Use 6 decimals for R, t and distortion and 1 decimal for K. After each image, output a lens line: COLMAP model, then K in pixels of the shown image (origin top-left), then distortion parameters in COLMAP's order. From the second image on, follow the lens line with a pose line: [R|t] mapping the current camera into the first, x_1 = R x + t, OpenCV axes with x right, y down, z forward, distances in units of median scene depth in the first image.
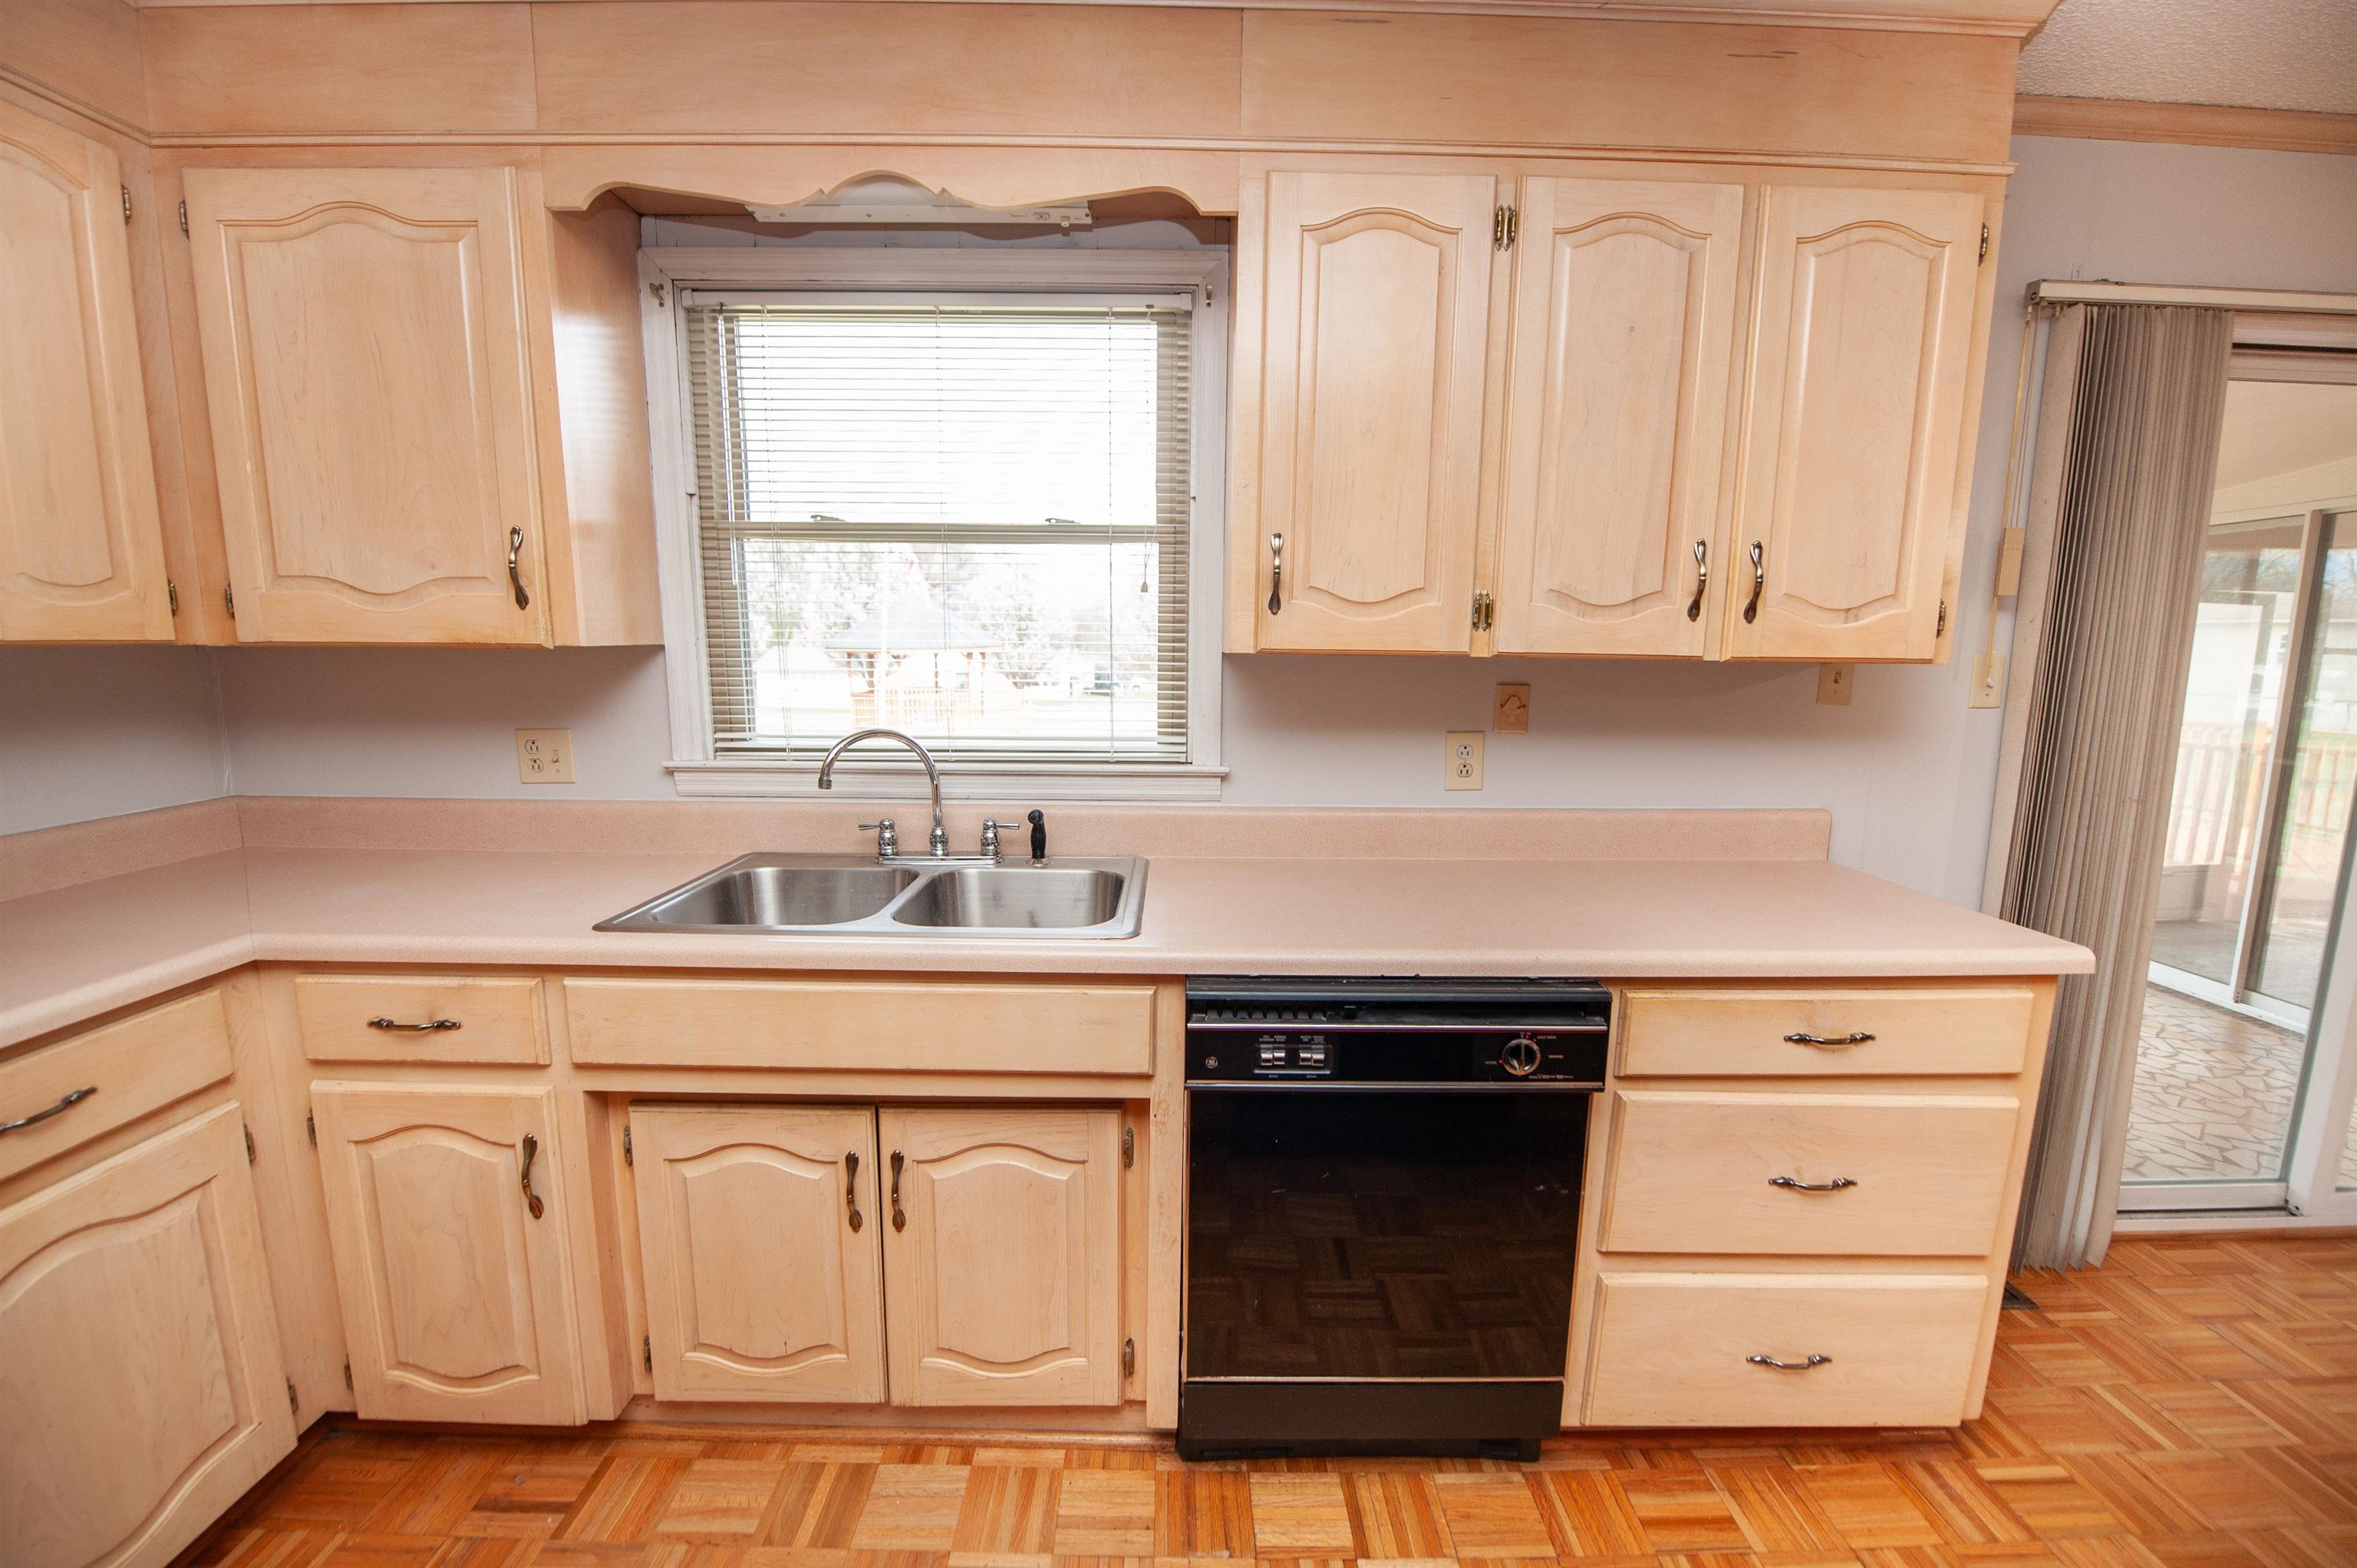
lens RADIAL K [[941.6, 0, 1191.6], [0, 941.6, 784.3], [0, 0, 1]] dist [-0.017612, -0.001688]
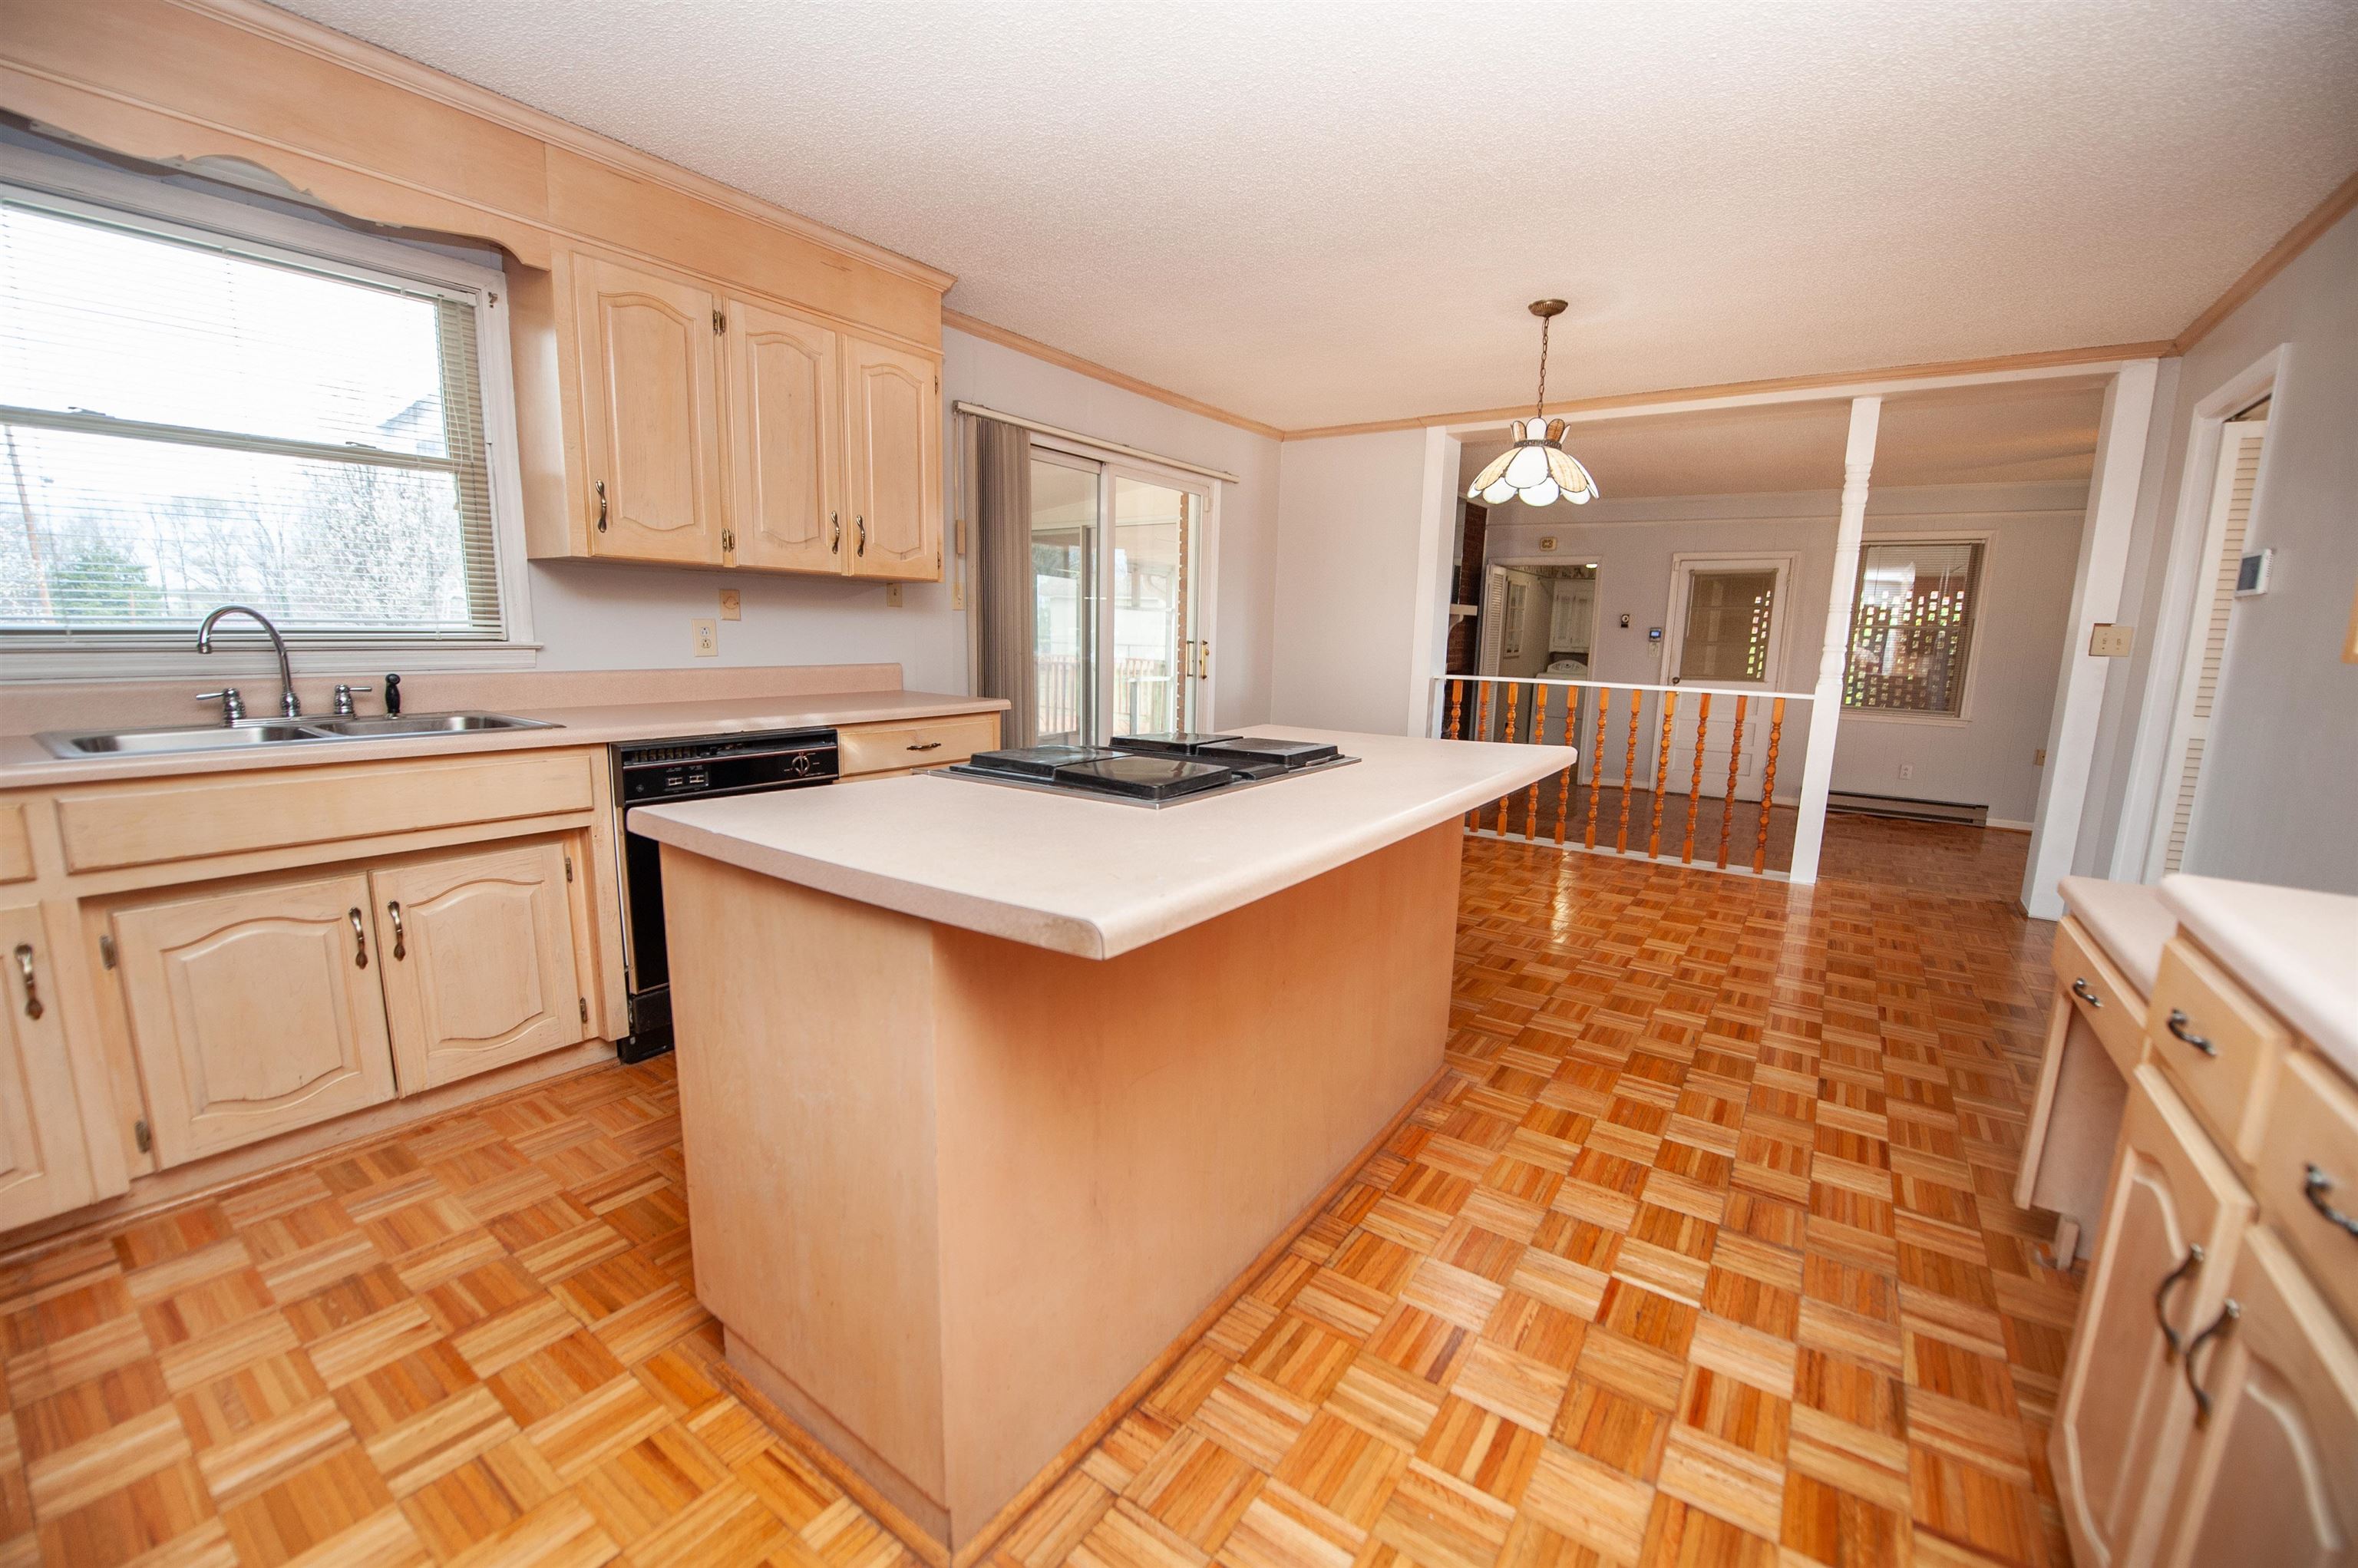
lens RADIAL K [[942.0, 0, 1189.4], [0, 942.0, 787.5], [0, 0, 1]] dist [-0.017612, -0.001688]
pose [[0.578139, -0.130822, 0.805382, -0.664434], [0.104522, 0.990805, 0.085911, 0.213759], [-0.809216, 0.034512, 0.586497, -0.708942]]
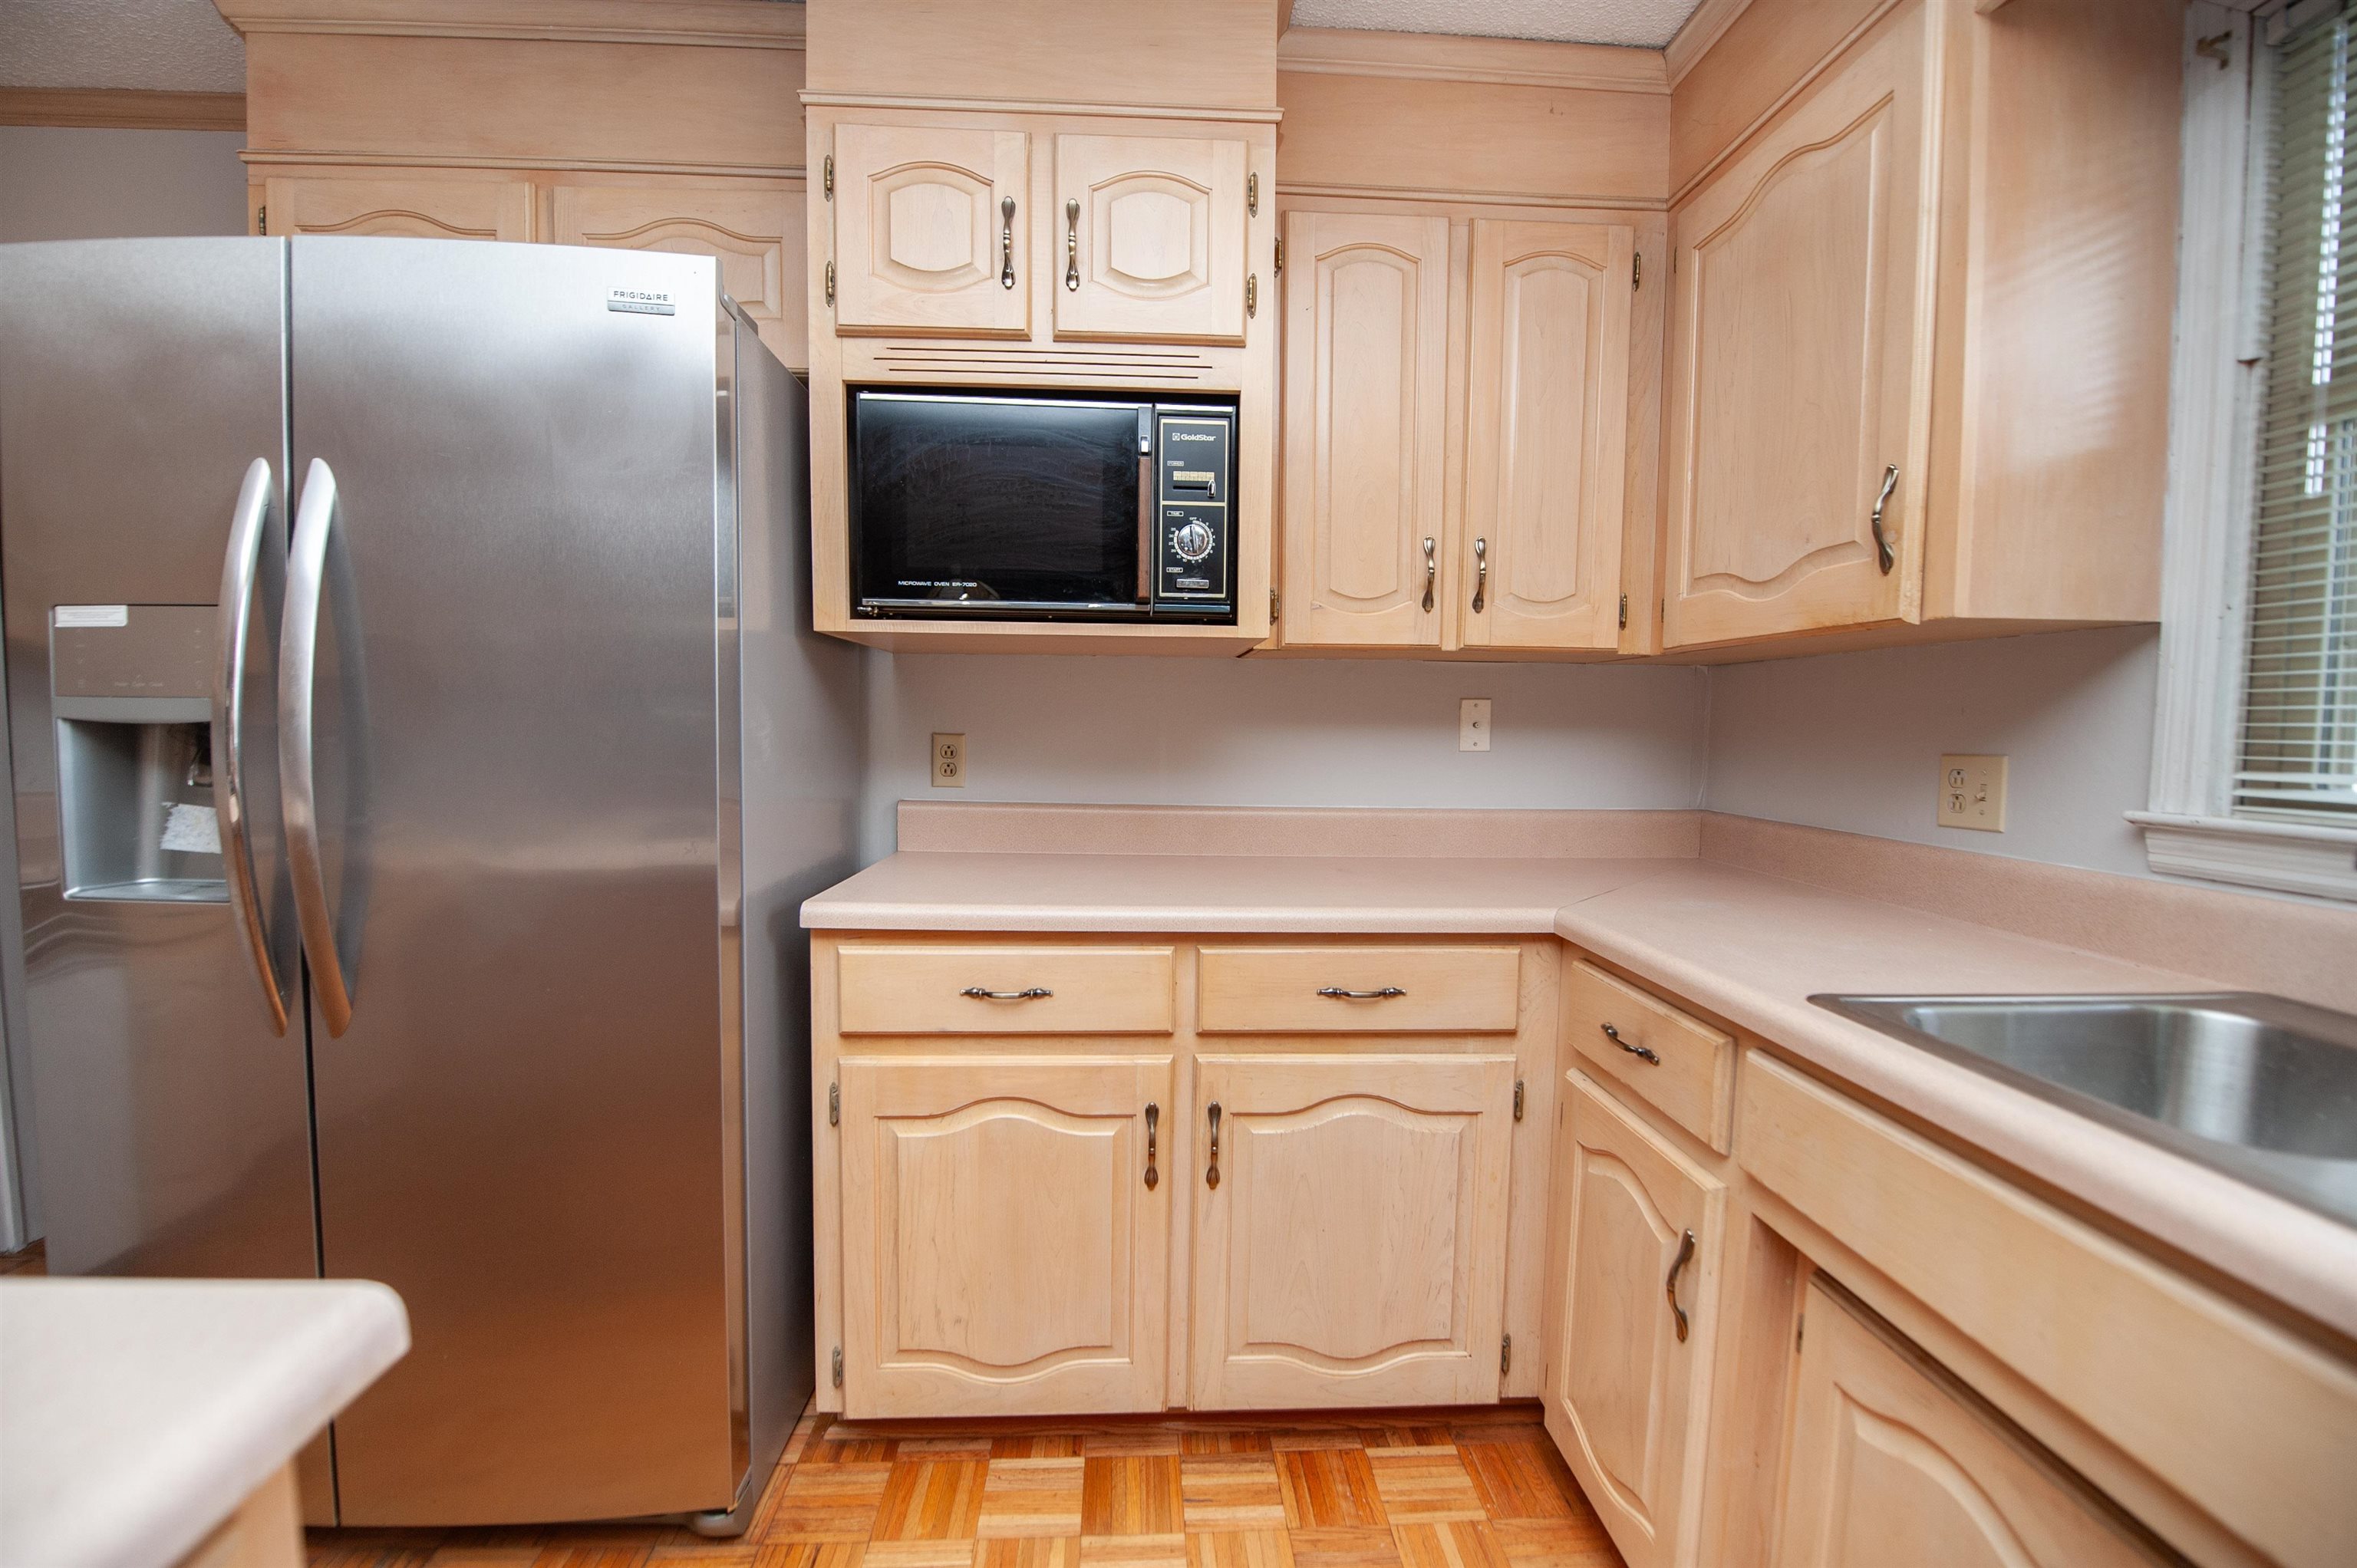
lens RADIAL K [[941.6, 0, 1180.4], [0, 941.6, 783.1], [0, 0, 1]] dist [-0.017612, -0.001688]
pose [[0.051429, 0.055745, -0.997120, 0.014438], [-0.155789, 0.986666, 0.047126, 0.032654], [0.986451, 0.152916, 0.059428, 0.417321]]
